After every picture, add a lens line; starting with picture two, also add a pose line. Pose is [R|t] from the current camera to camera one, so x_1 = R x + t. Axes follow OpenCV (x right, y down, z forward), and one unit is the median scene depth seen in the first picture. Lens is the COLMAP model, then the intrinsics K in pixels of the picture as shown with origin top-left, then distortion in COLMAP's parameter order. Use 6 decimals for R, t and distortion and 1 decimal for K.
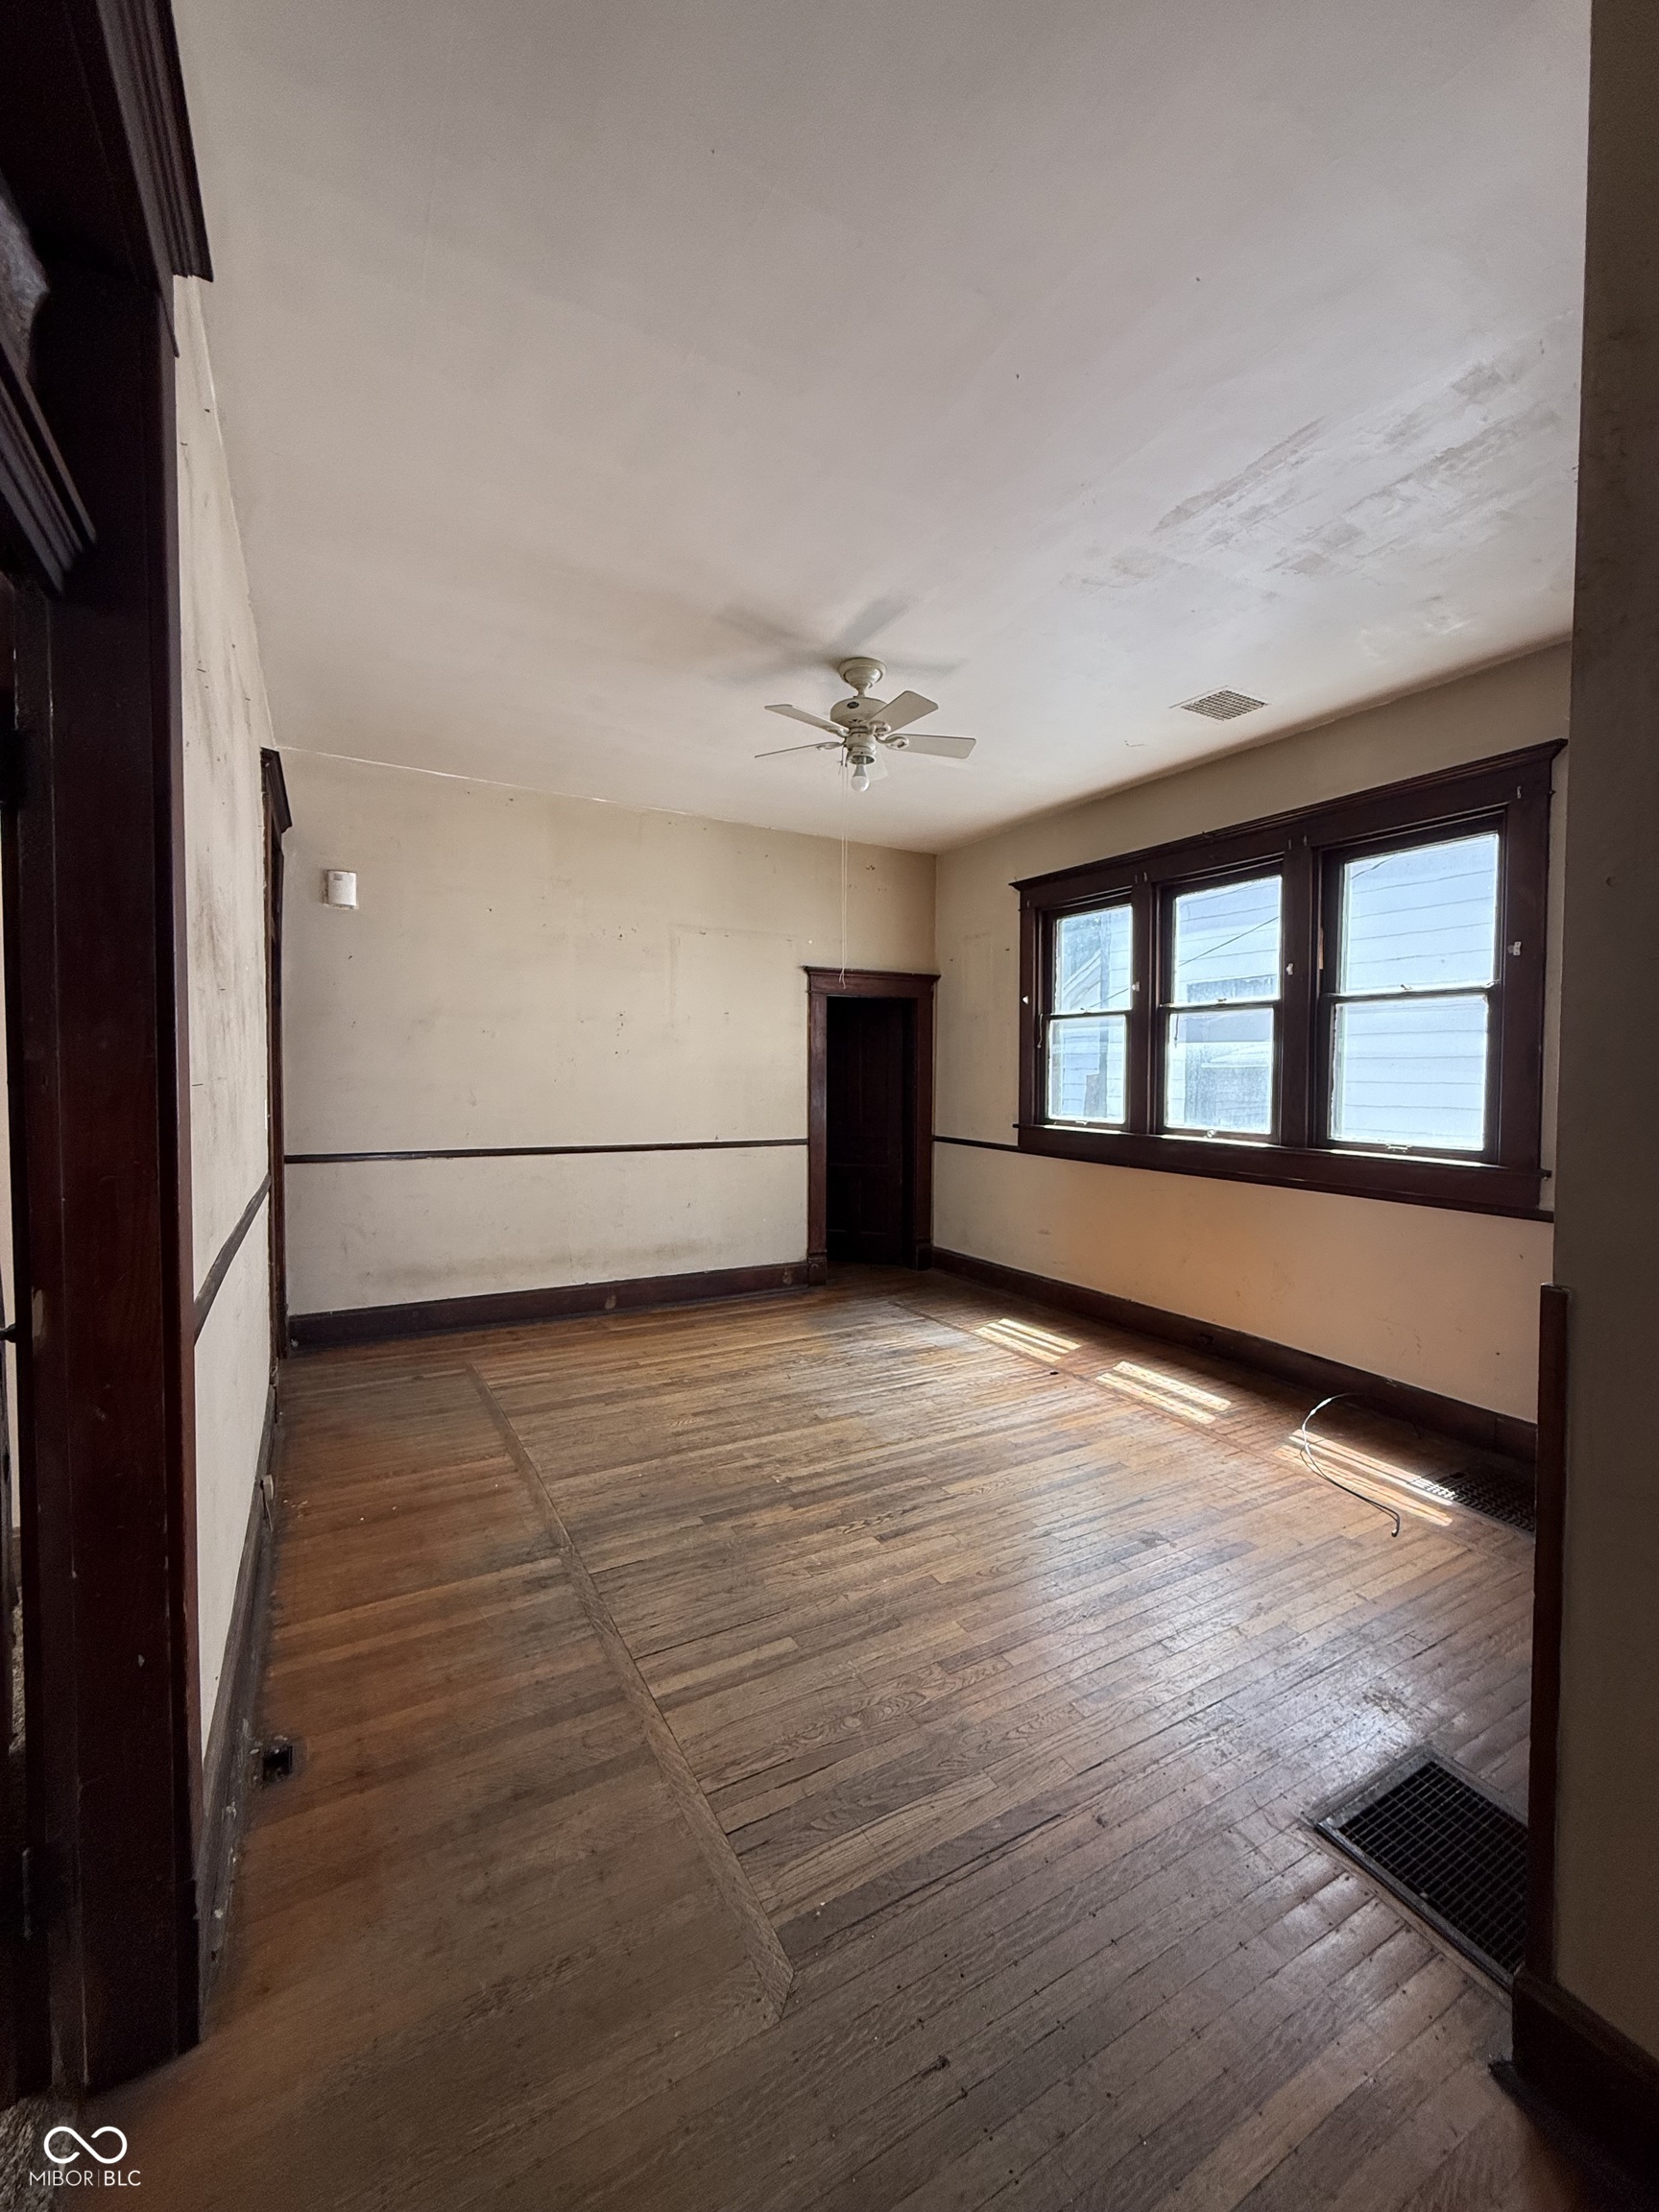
lens RADIAL K [[880.3, 0, 828.8], [0, 880.3, 1102.3], [0, 0, 1]] dist [-0.003675, -0.000117]
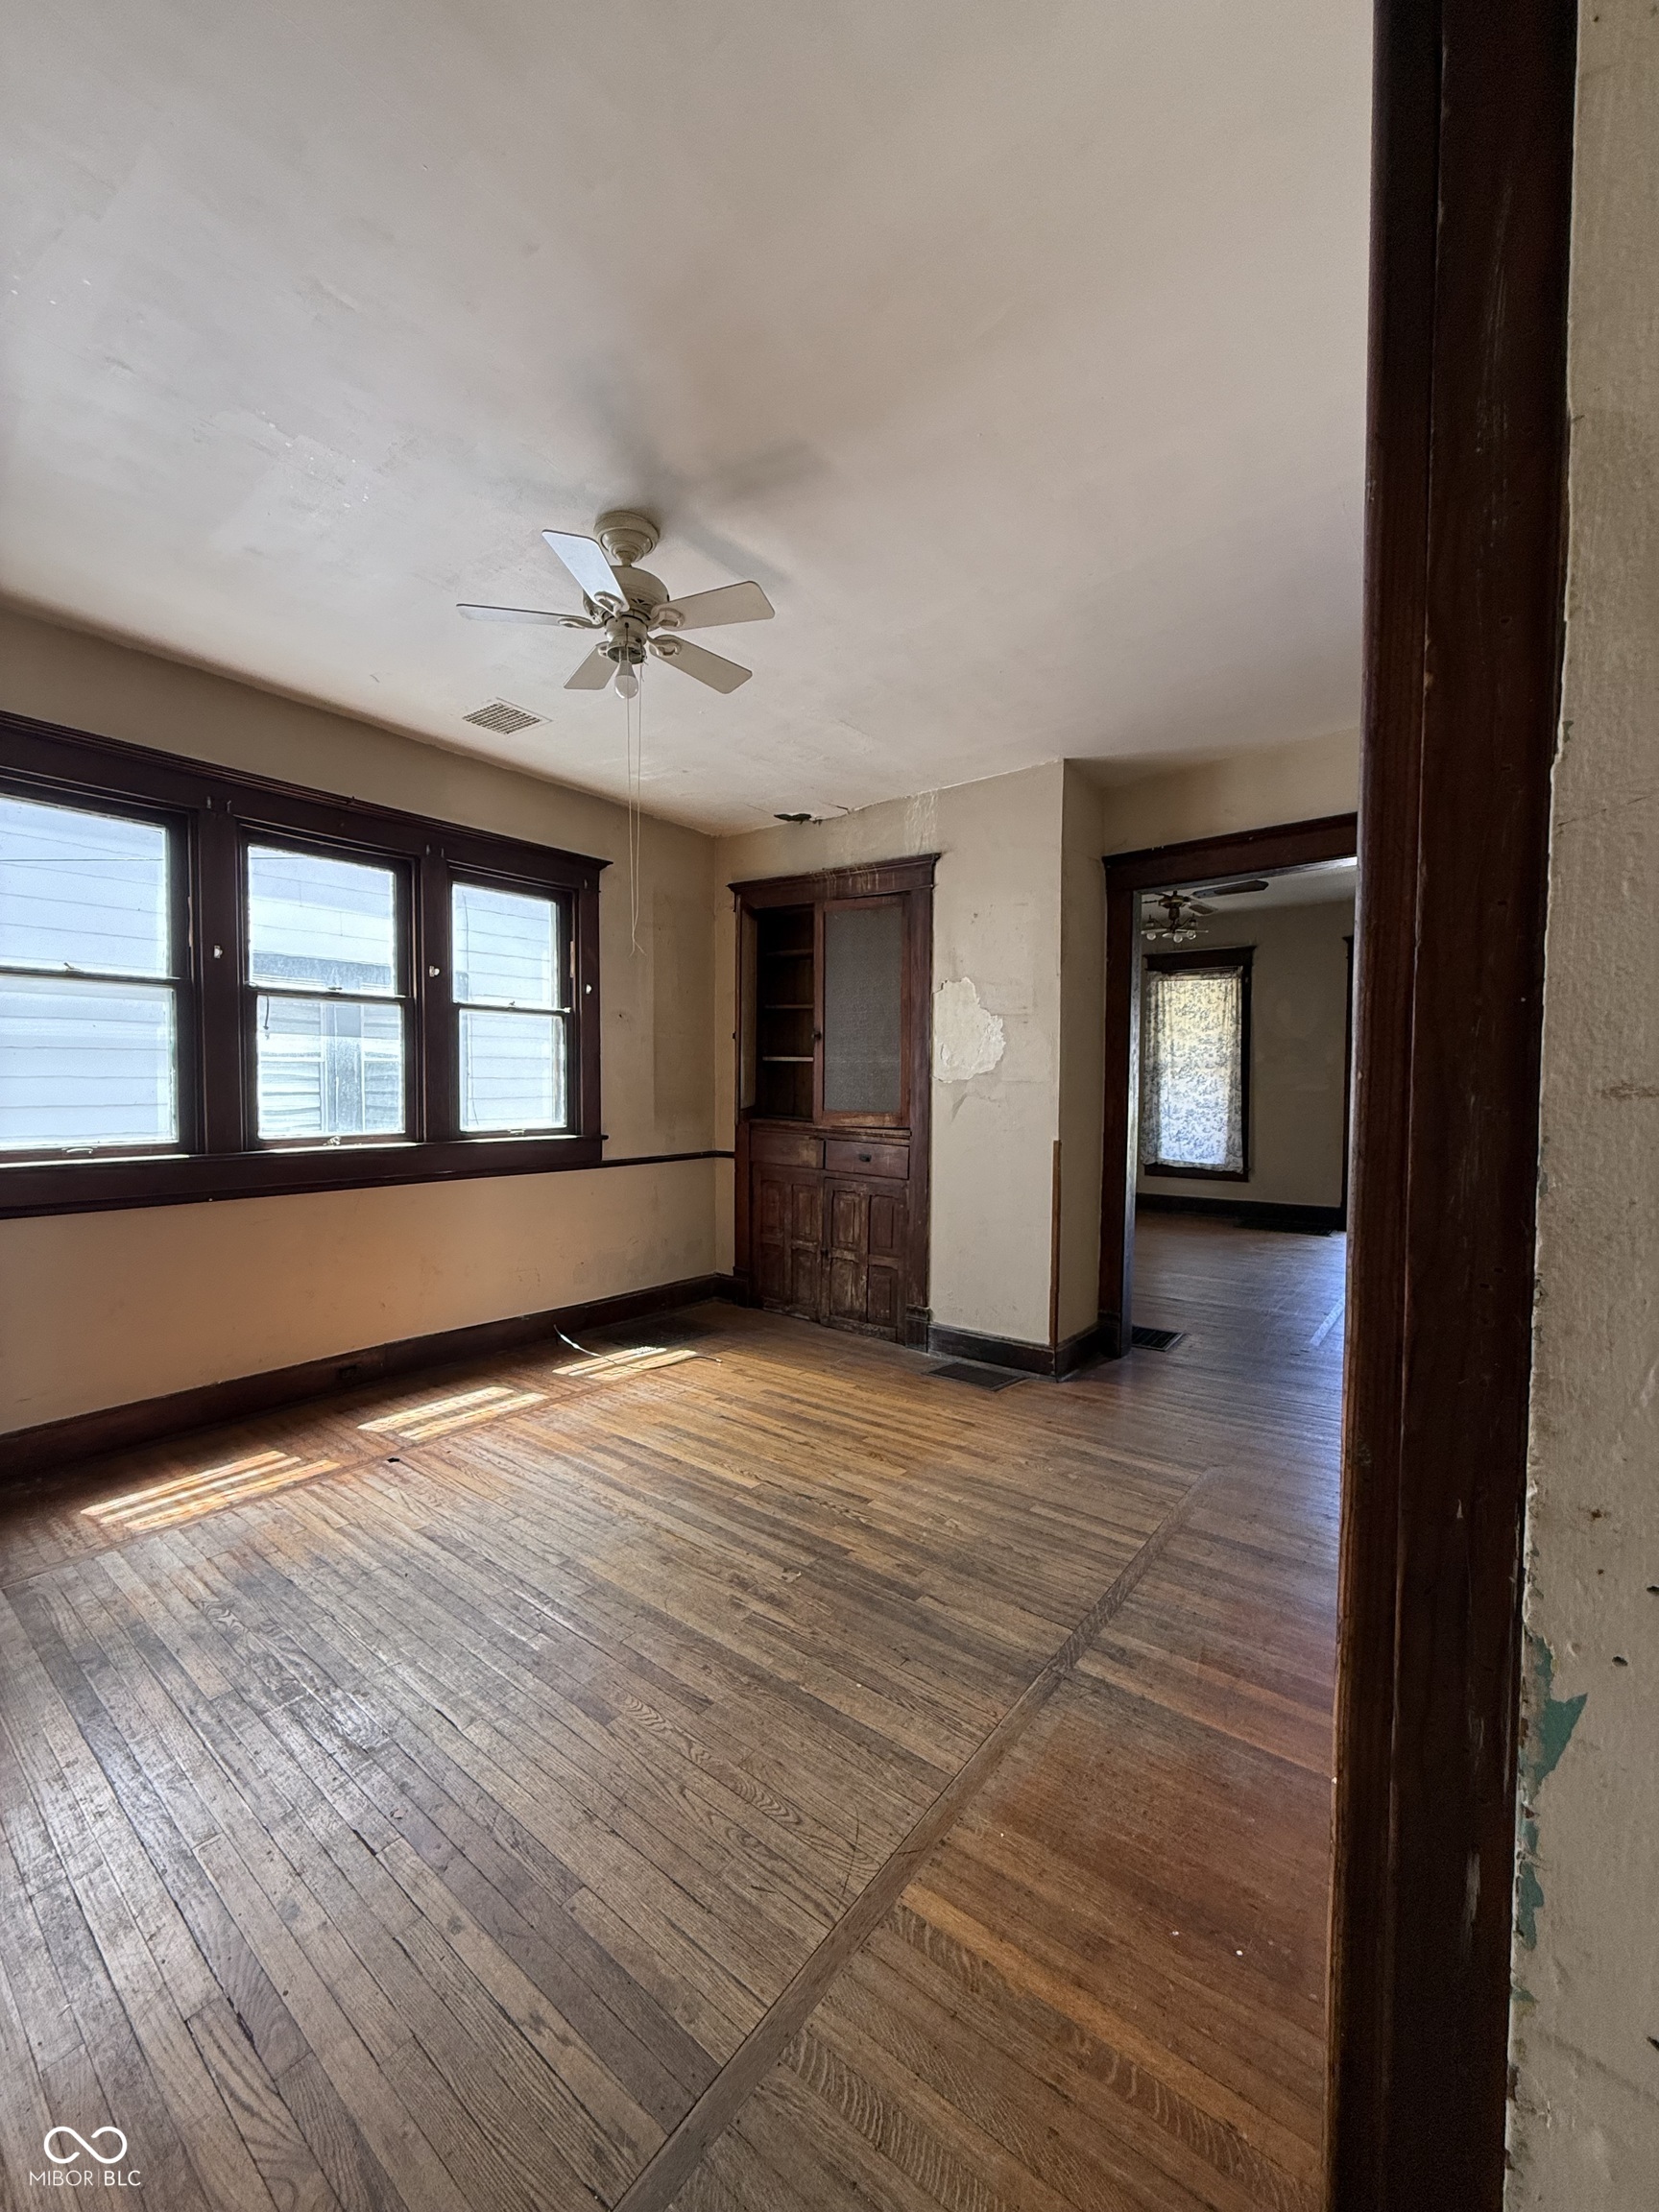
lens RADIAL K [[880.3, 0, 829.0], [0, 880.3, 1104.1], [0, 0, 1]] dist [-0.003675, -0.000117]
pose [[-0.375580, -0.039628, 0.925942, -0.706067], [0.022225, 0.998413, 0.051745, -0.043800], [-0.926523, 0.040013, -0.374103, 1.098368]]
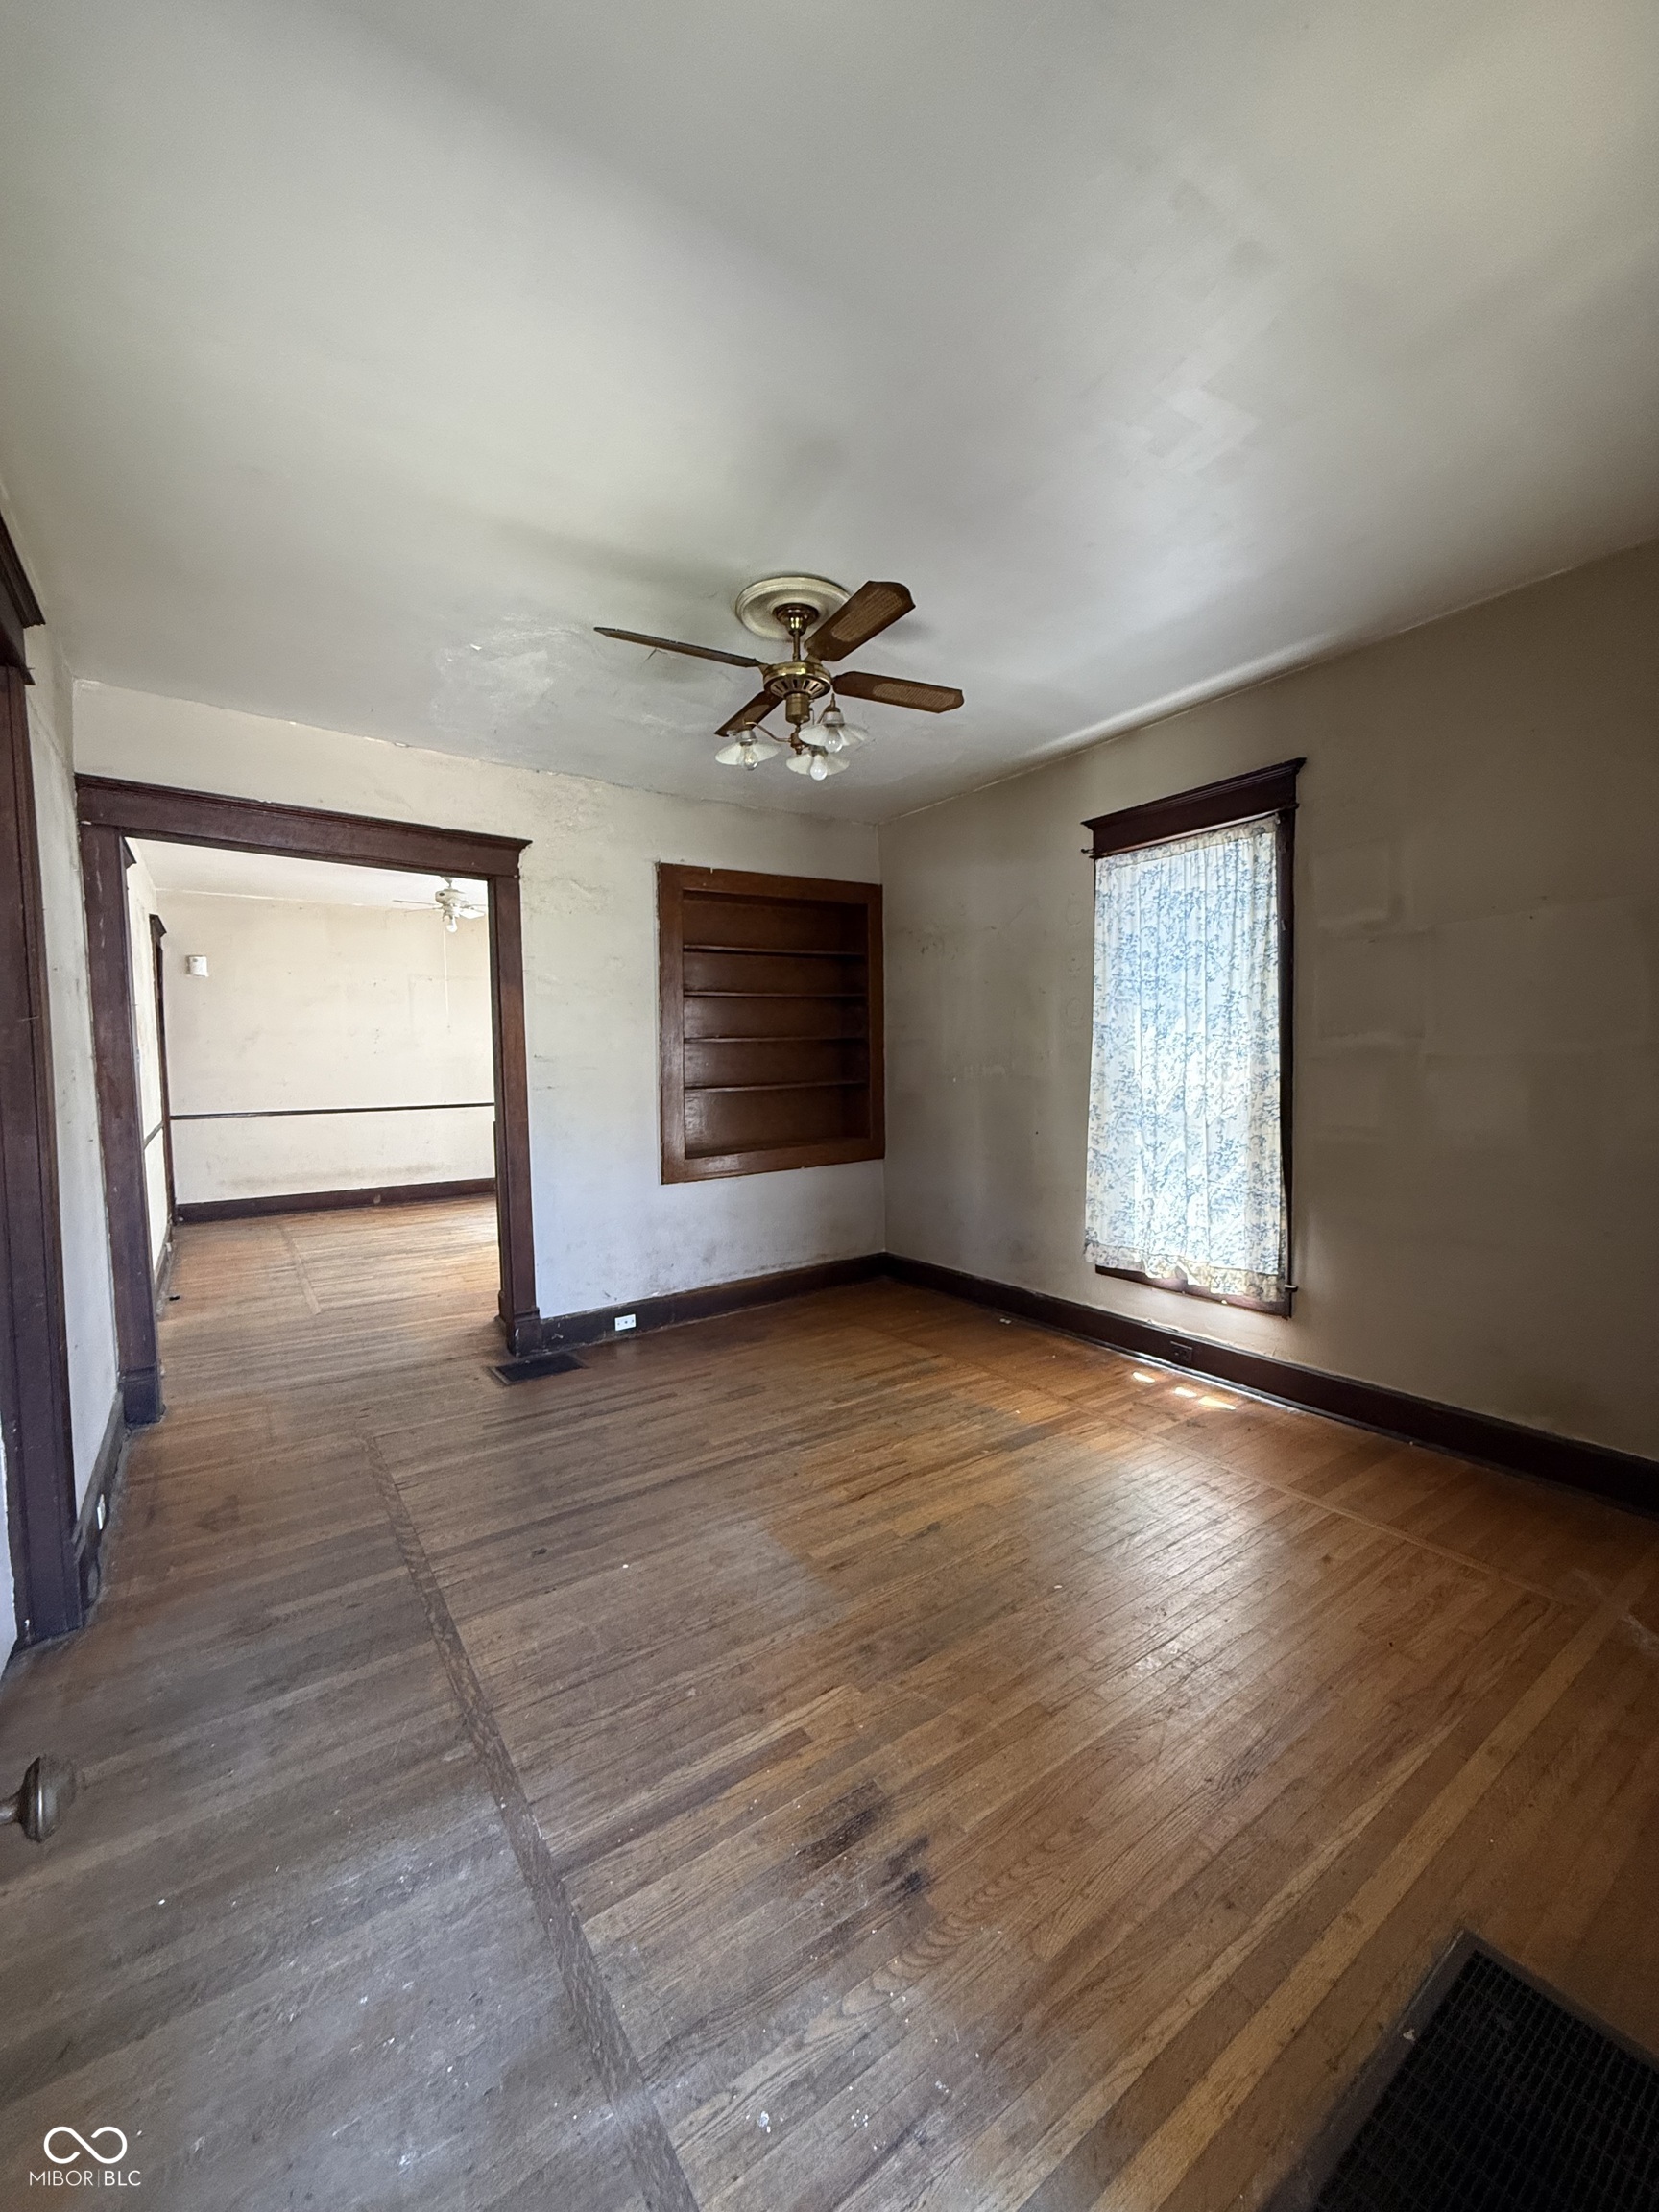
lens RADIAL K [[880.3, 0, 834.0], [0, 880.3, 1103.1], [0, 0, 1]] dist [-0.003675, -0.000117]
pose [[0.995436, -0.020674, 0.093169, 0.464317], [0.017870, 0.999365, 0.030833, 0.004028], [-0.093747, -0.029027, 0.995173, -0.750480]]
